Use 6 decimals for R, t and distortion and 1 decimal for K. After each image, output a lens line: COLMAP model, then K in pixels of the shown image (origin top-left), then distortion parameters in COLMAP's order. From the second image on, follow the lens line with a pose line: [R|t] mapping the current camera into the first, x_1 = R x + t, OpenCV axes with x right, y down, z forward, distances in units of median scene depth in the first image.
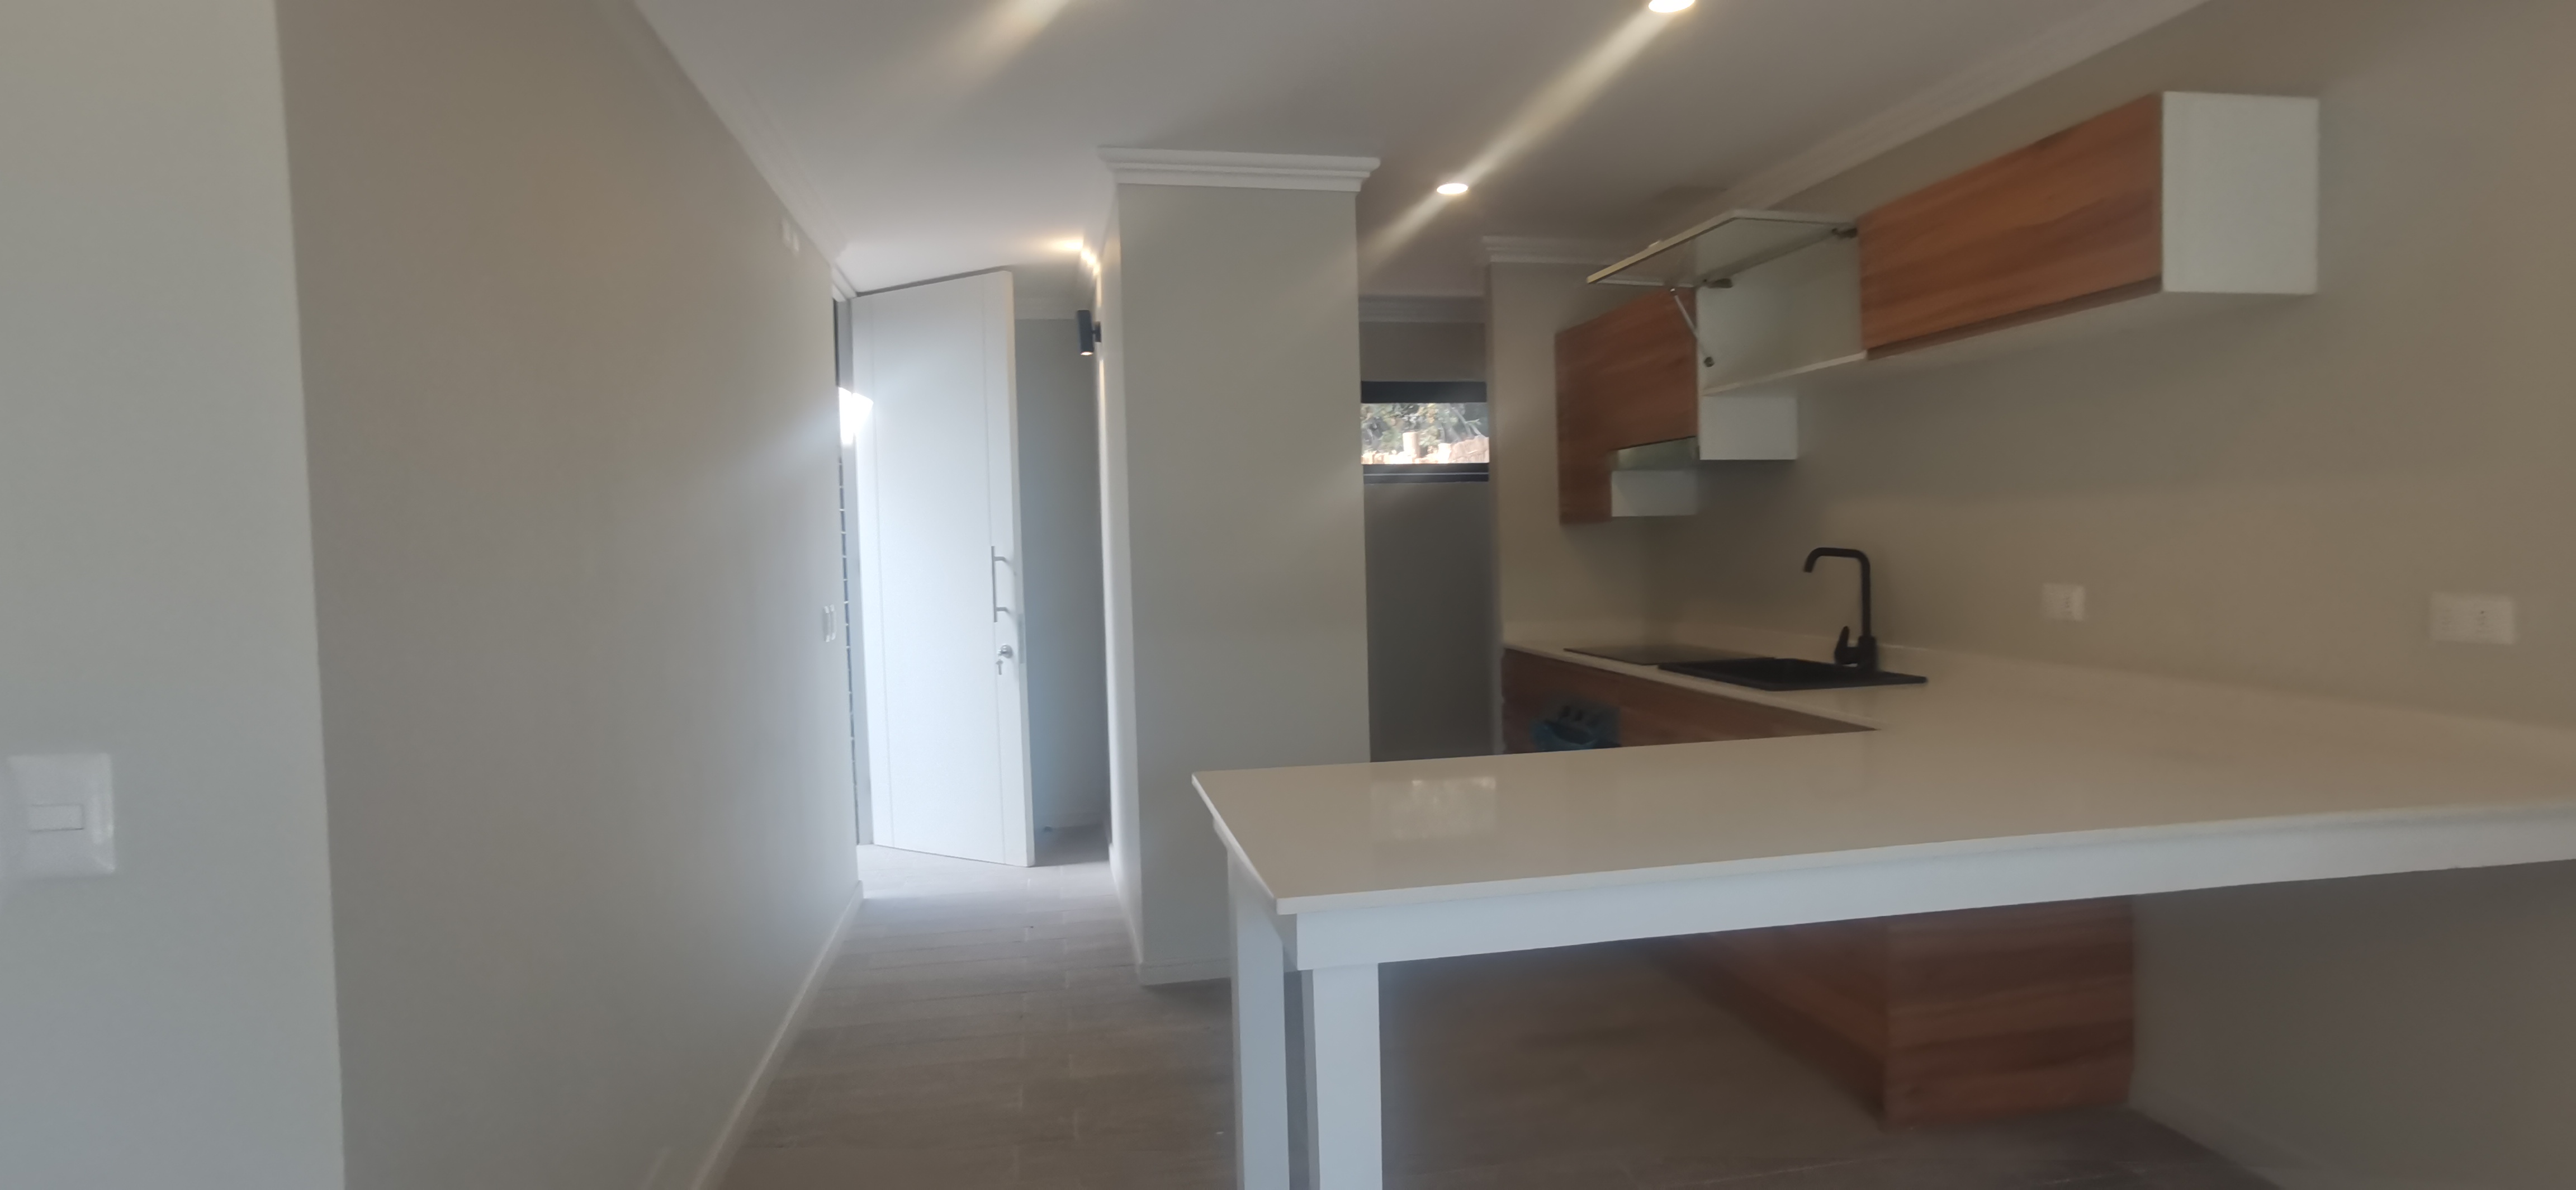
lens RADIAL K [[1254.3, 0, 1283.6], [0, 1254.3, 570.9], [0, 0, 1]] dist [-0.068765, 0.066910]
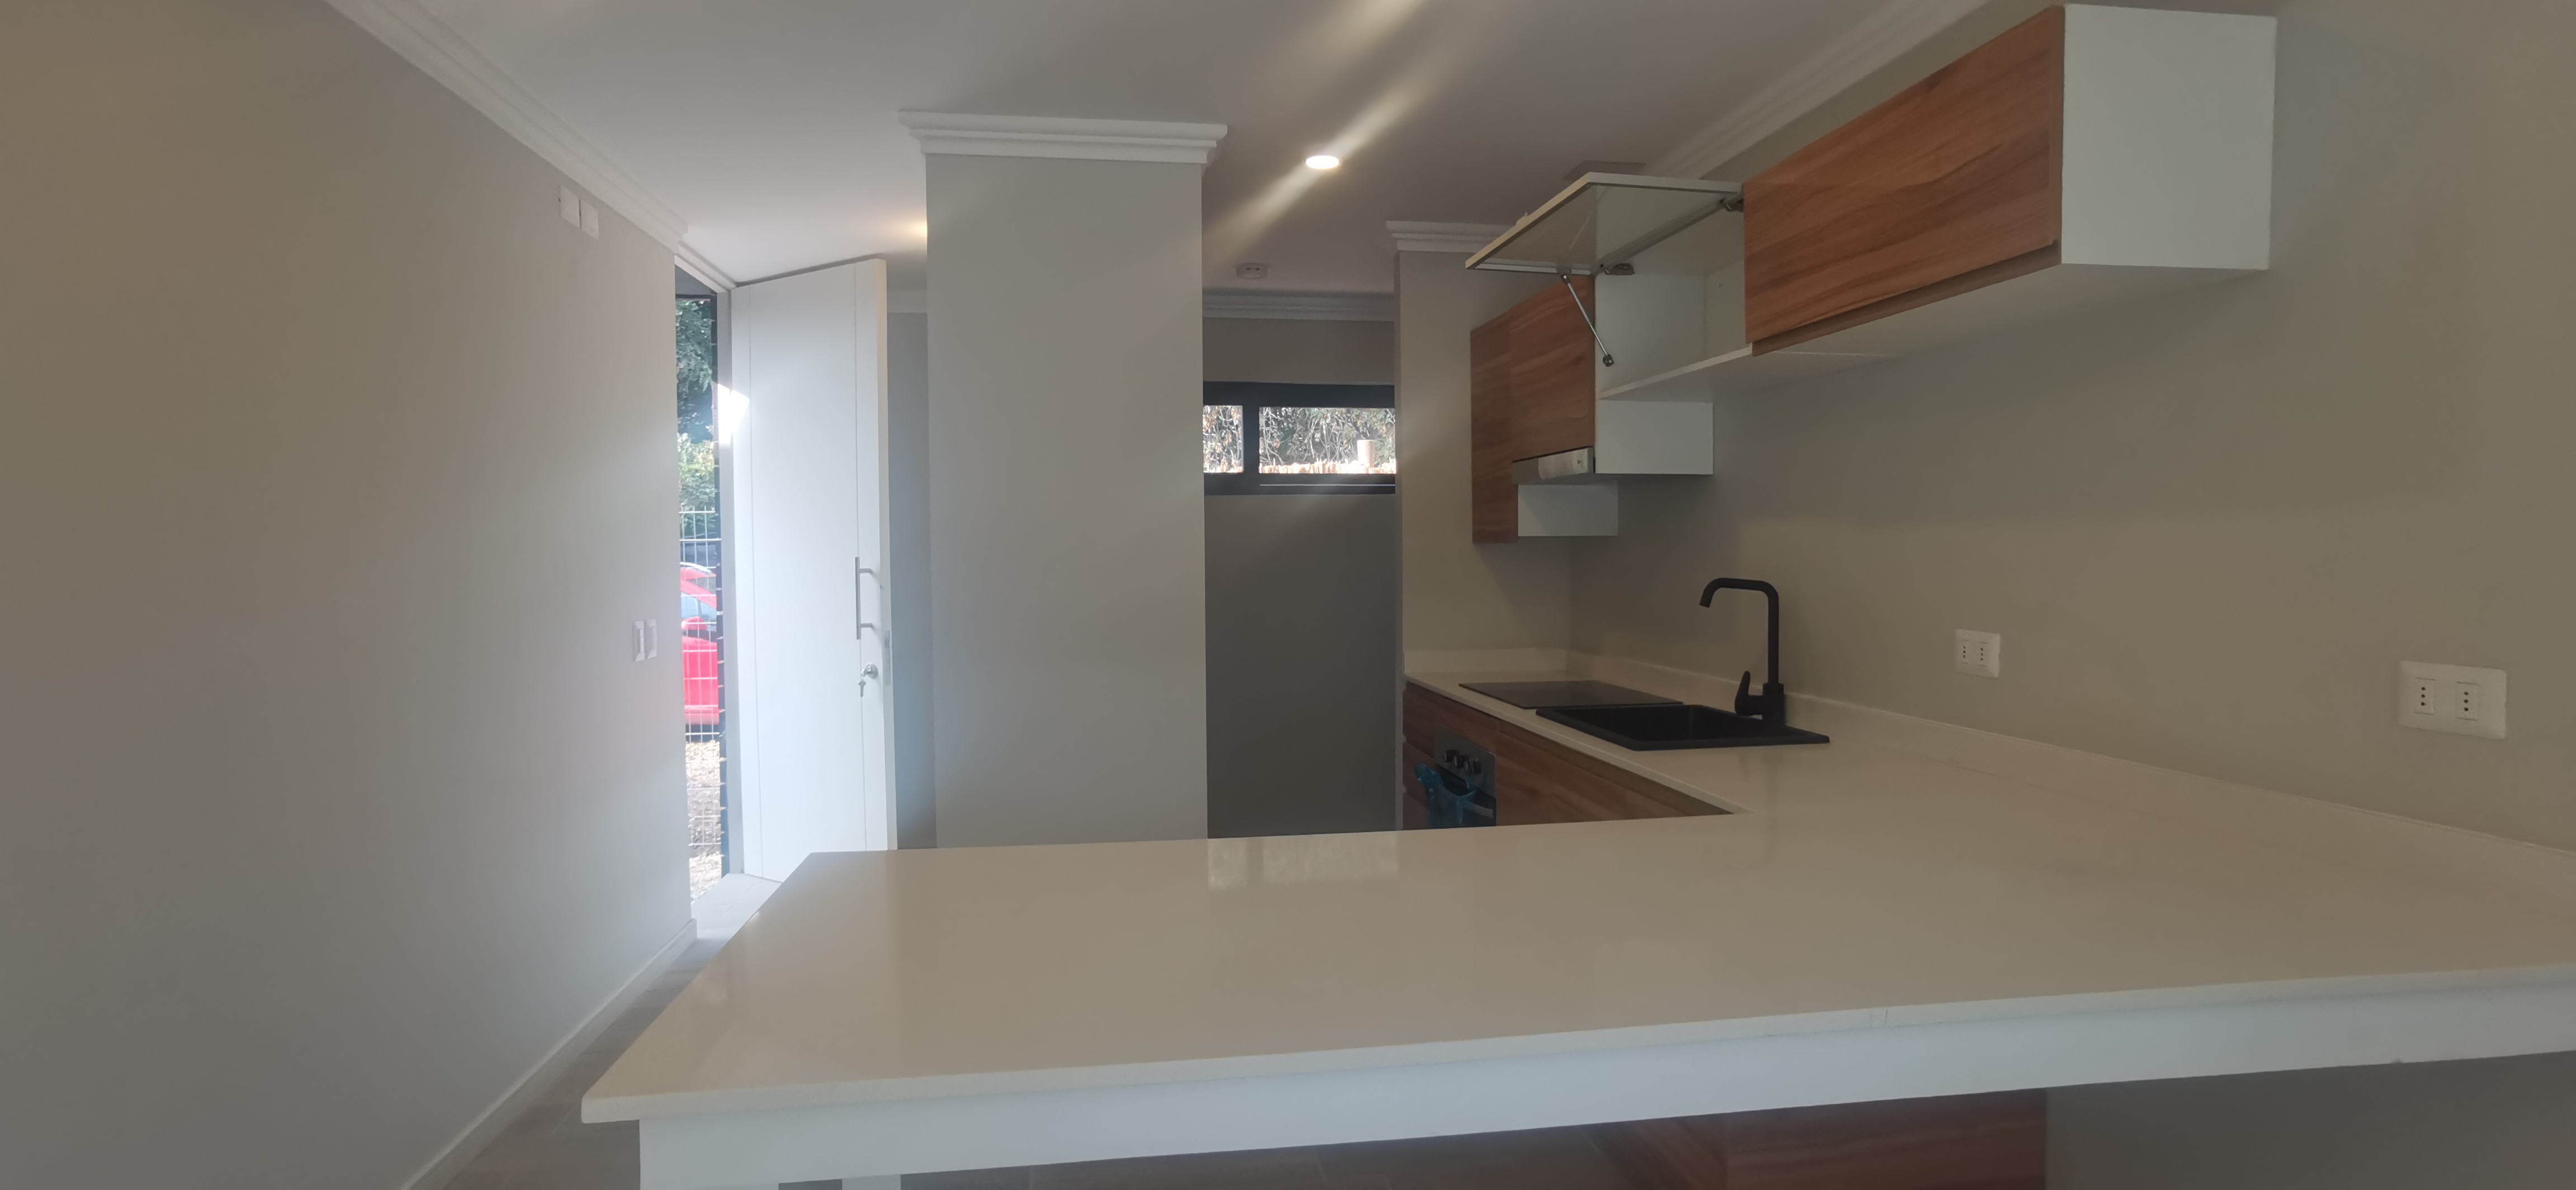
lens RADIAL K [[1254.3, 0, 1283.6], [0, 1254.3, 570.9], [0, 0, 1]] dist [-0.068765, 0.066910]
pose [[0.999072, 0.017033, -0.039567, 0.149091], [-0.017306, 0.999829, -0.006565, -0.011193], [0.039448, 0.007244, 0.999195, 0.119515]]
